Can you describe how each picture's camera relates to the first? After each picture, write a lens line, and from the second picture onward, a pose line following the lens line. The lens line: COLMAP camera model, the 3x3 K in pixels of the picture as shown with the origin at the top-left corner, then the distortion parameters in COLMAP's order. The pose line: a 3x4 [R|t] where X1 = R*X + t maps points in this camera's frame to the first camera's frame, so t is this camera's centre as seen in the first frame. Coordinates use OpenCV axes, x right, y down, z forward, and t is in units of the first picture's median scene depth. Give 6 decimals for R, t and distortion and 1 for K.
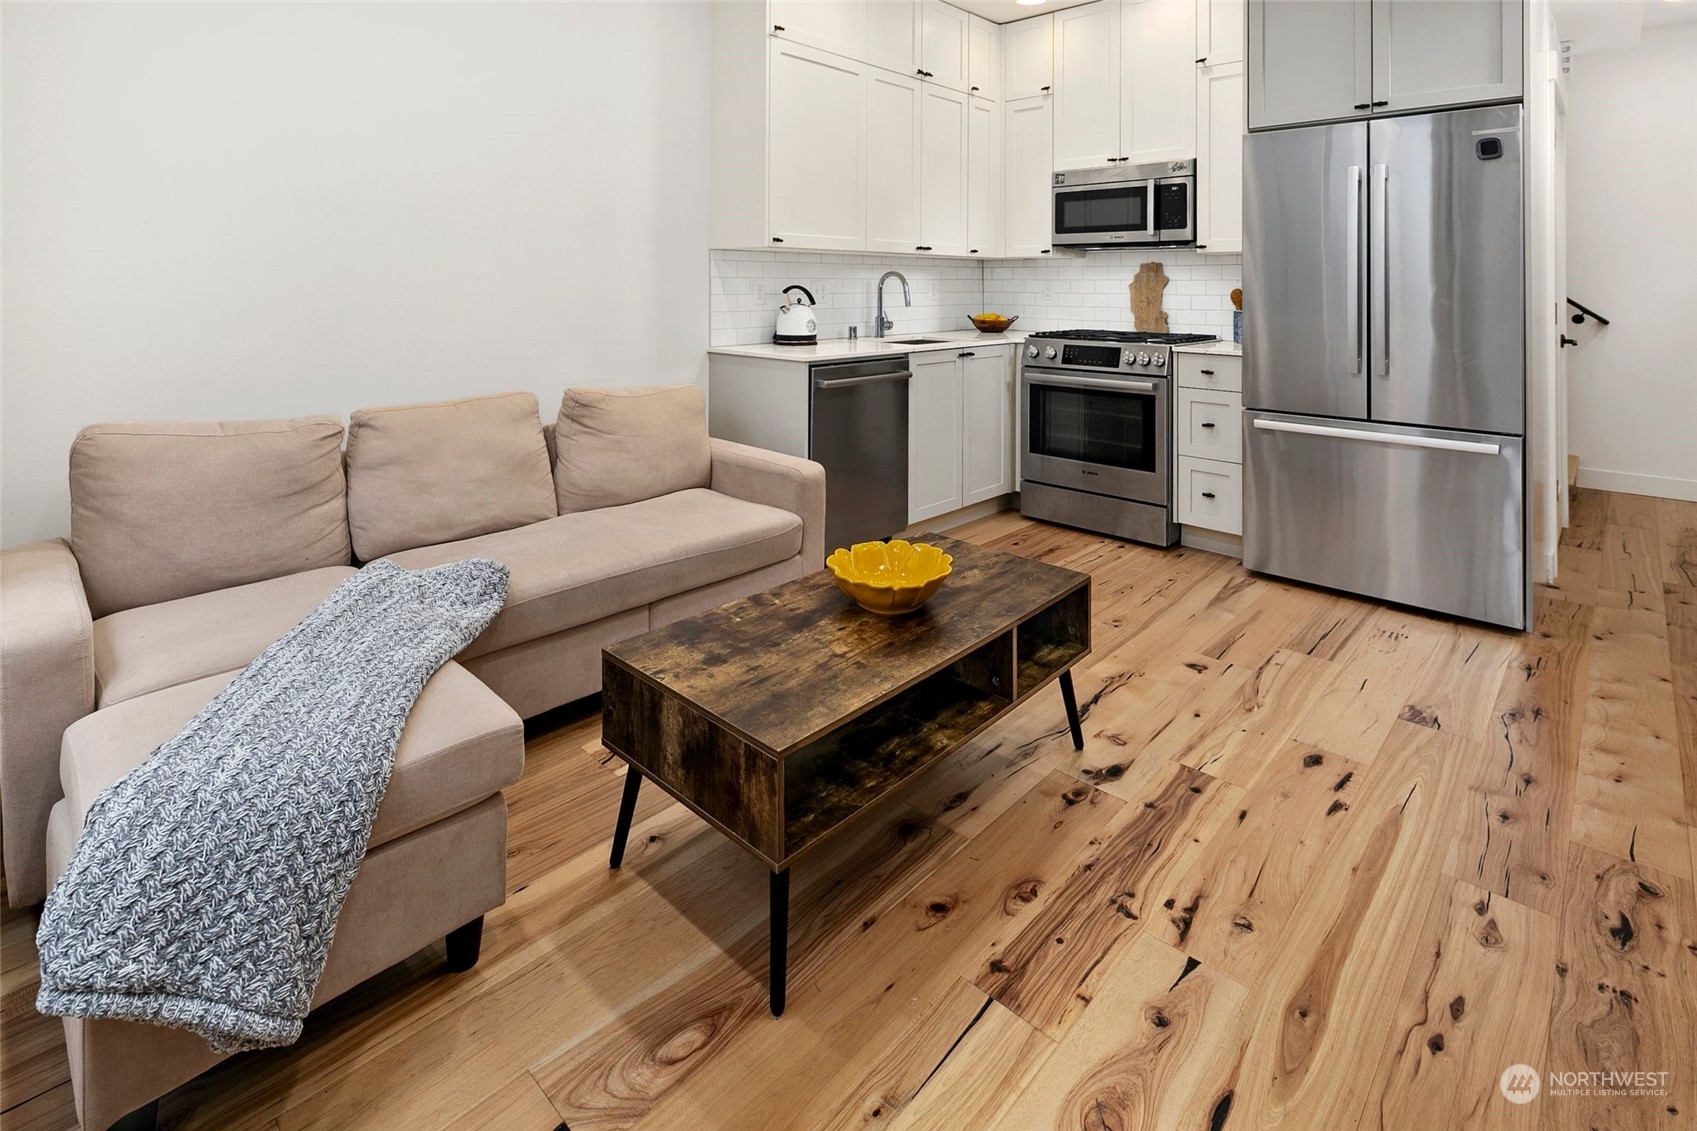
lens RADIAL K [[846.7, 0, 843.4], [0, 846.7, 275.7], [0, 0, 1]] dist [0.004901, -0.001442]
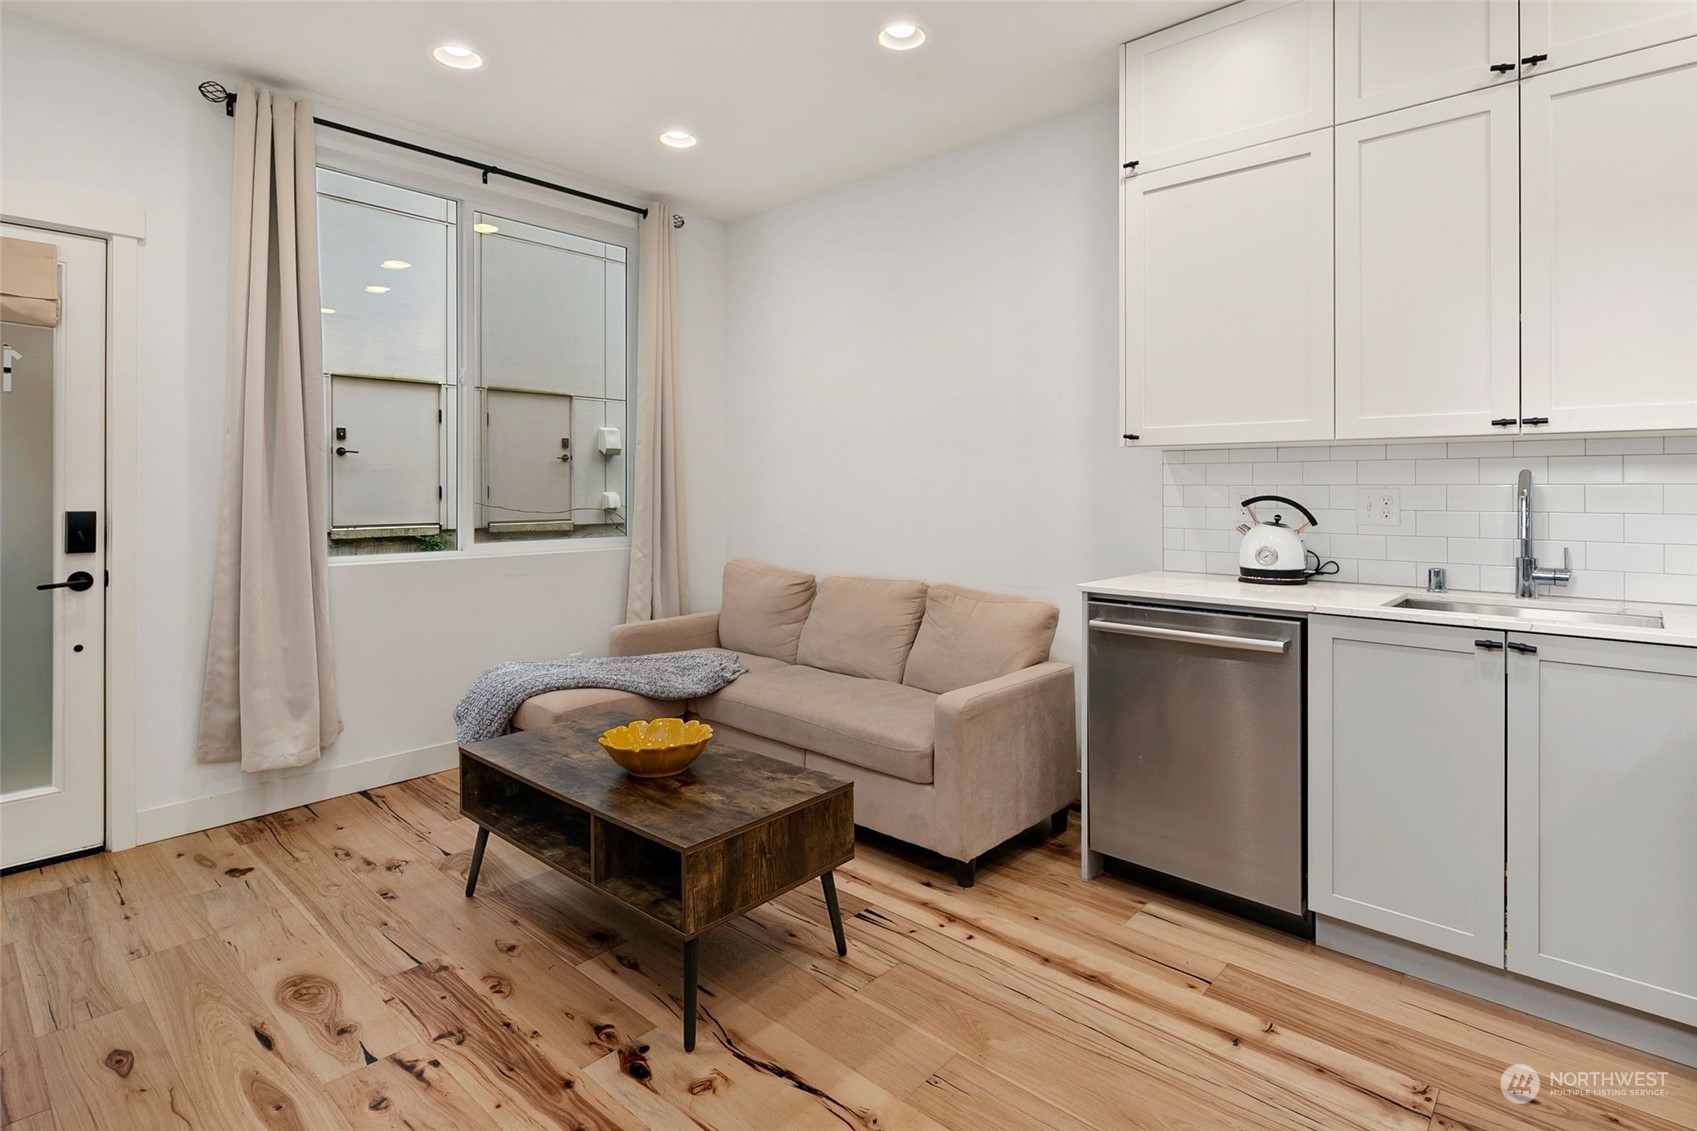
lens RADIAL K [[846.7, 0, 831.3], [0, 846.7, 491.6], [0, 0, 1]] dist [0.004901, -0.001442]
pose [[0.003595, -0.001688, -0.999992, 0.605864], [0.005722, 0.999982, -0.001667, 0.006621], [0.999977, -0.005716, 0.003604, 0.620862]]
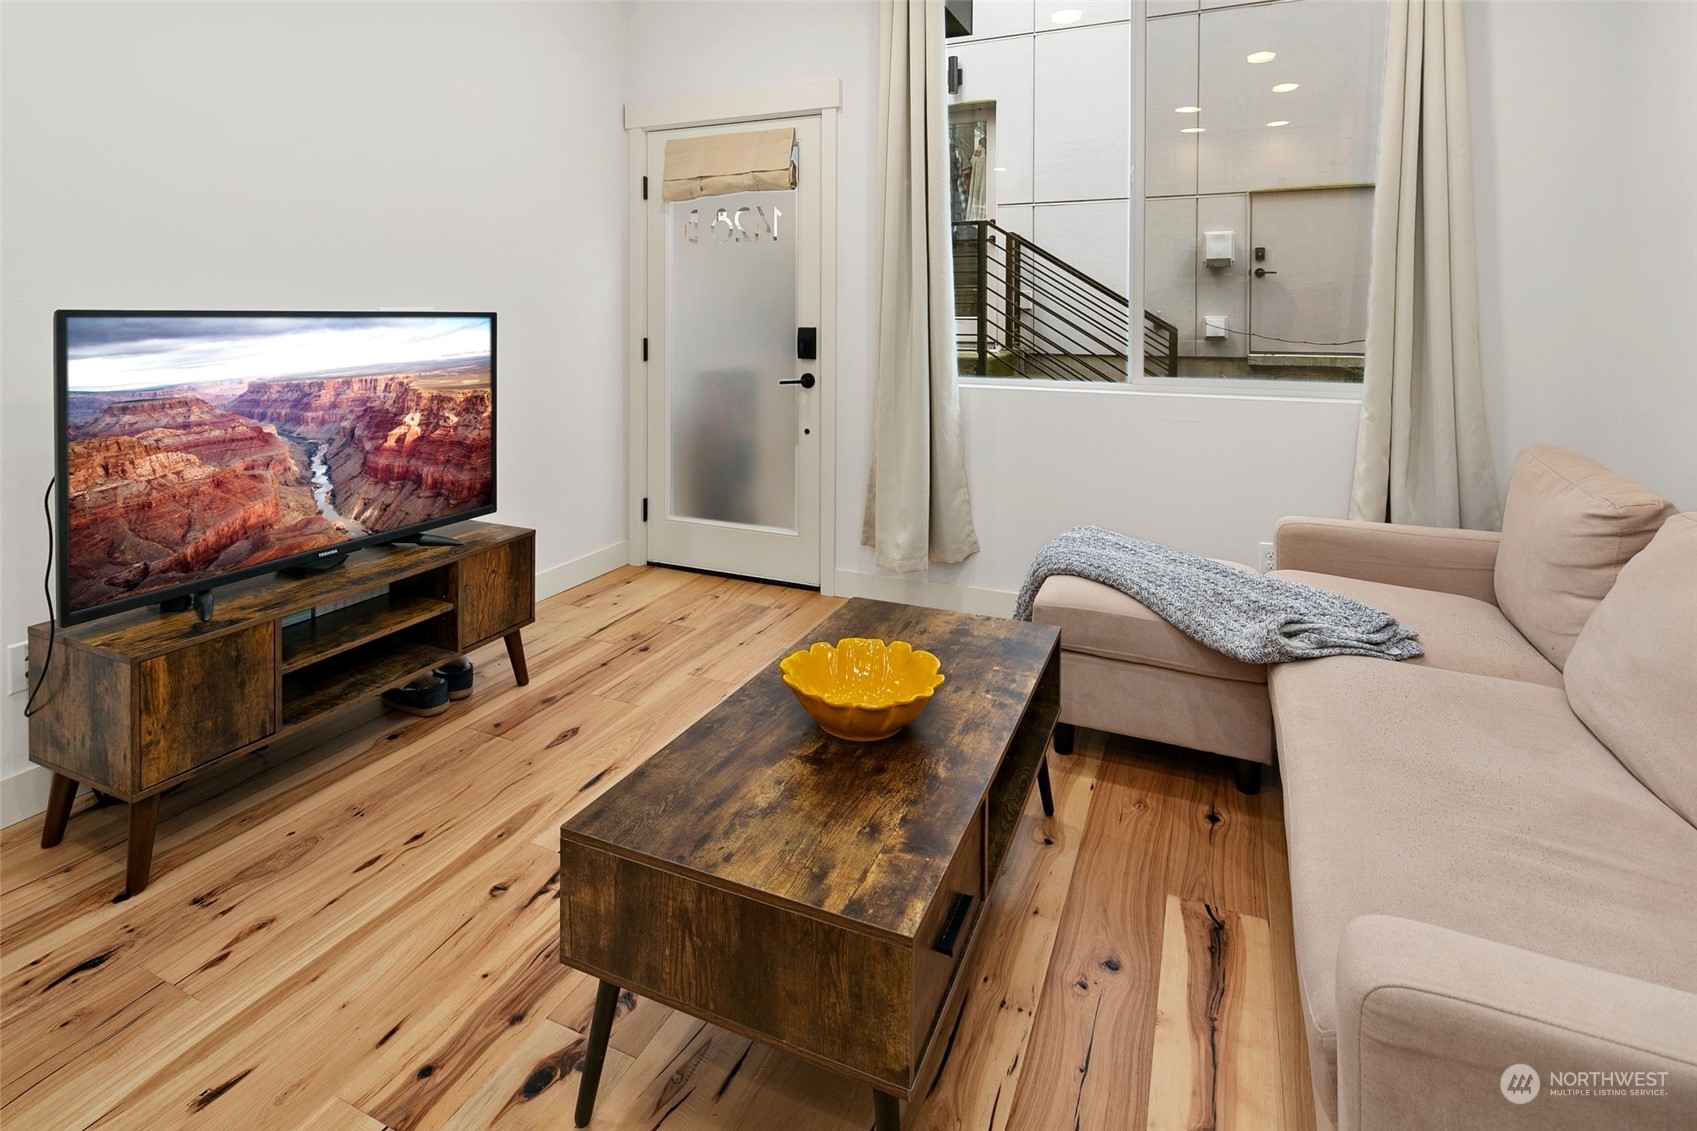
lens RADIAL K [[826.7, 0, 842.9], [0, 826.7, 320.8], [0, 0, 1]] dist [-0.009656, -0.000170]
pose [[-0.944309, -0.004132, -0.329034, 0.161308], [-0.005111, 0.999985, 0.002108, 0.009540], [0.329020, 0.003672, -0.944316, 0.857581]]
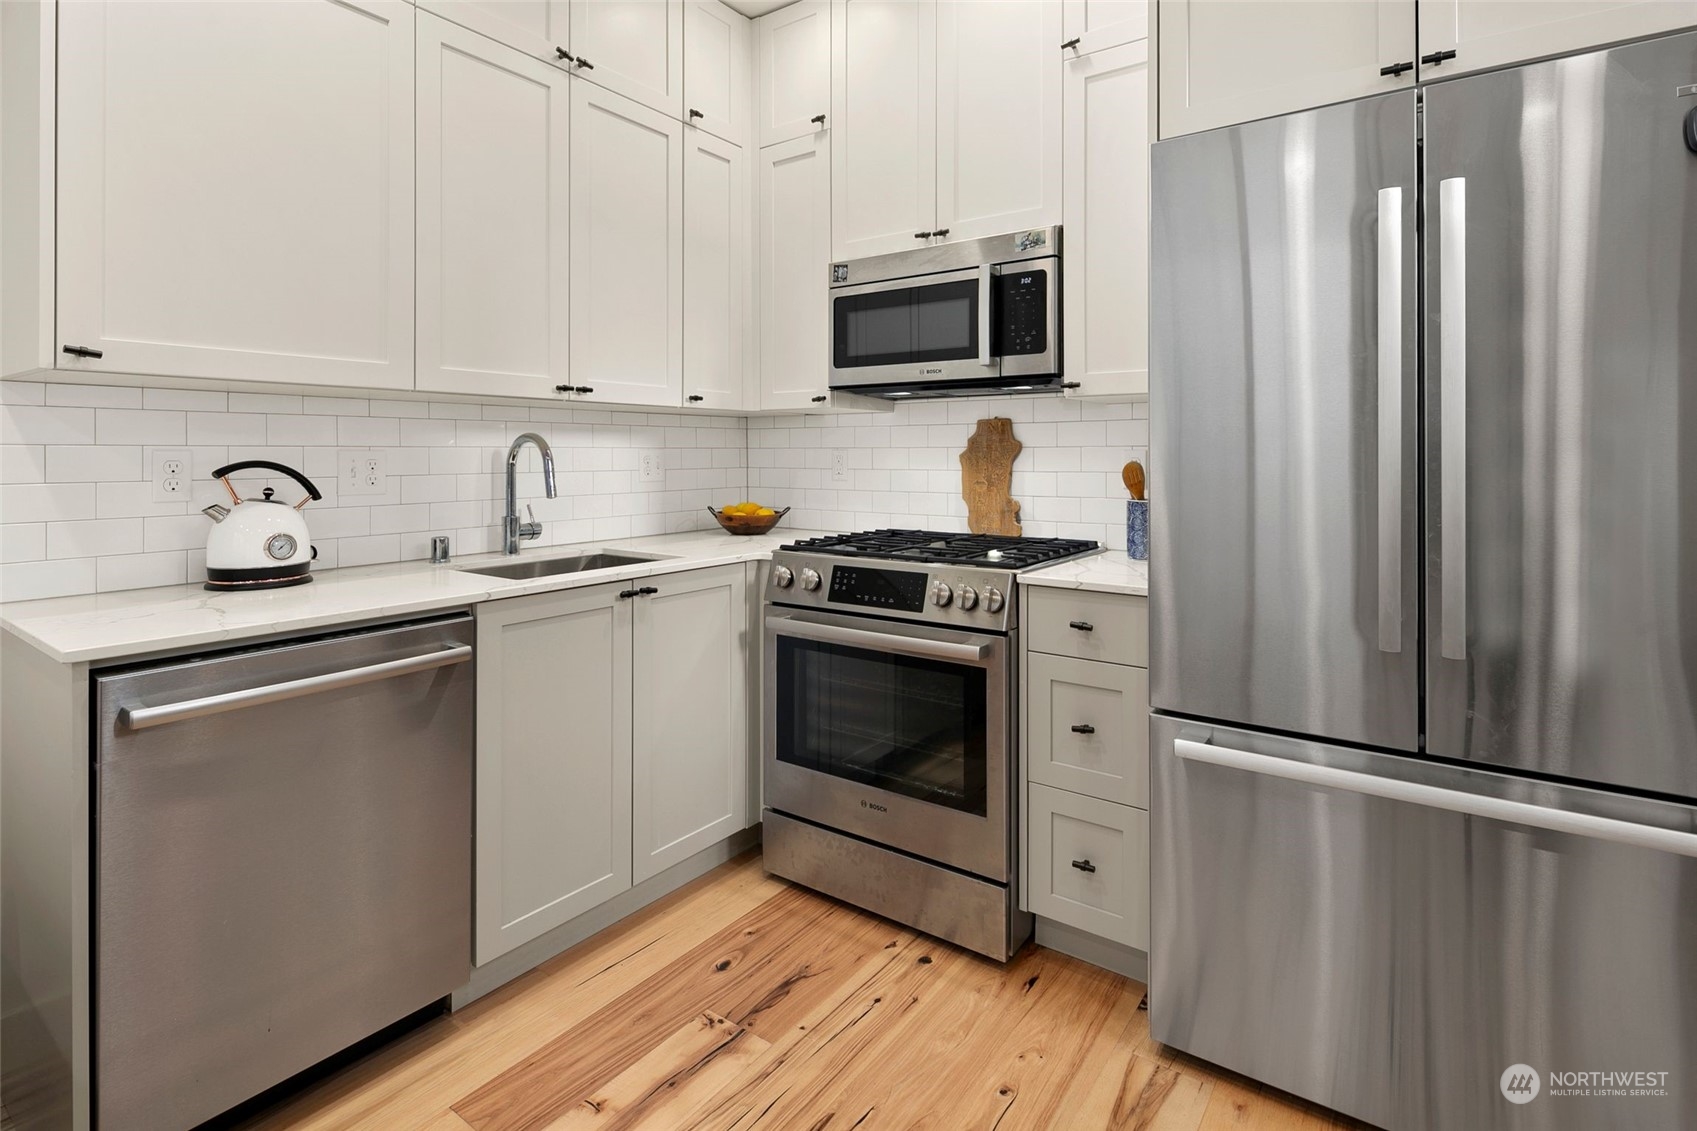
lens RADIAL K [[846.7, 0, 848.7], [0, 846.7, 449.6], [0, 0, 1]] dist [0.004901, -0.001442]
pose [[0.991907, -0.005408, 0.126851, 0.206331], [0.004764, 0.999974, 0.005376, 0.003800], [-0.126876, -0.004728, 0.991907, 0.467003]]
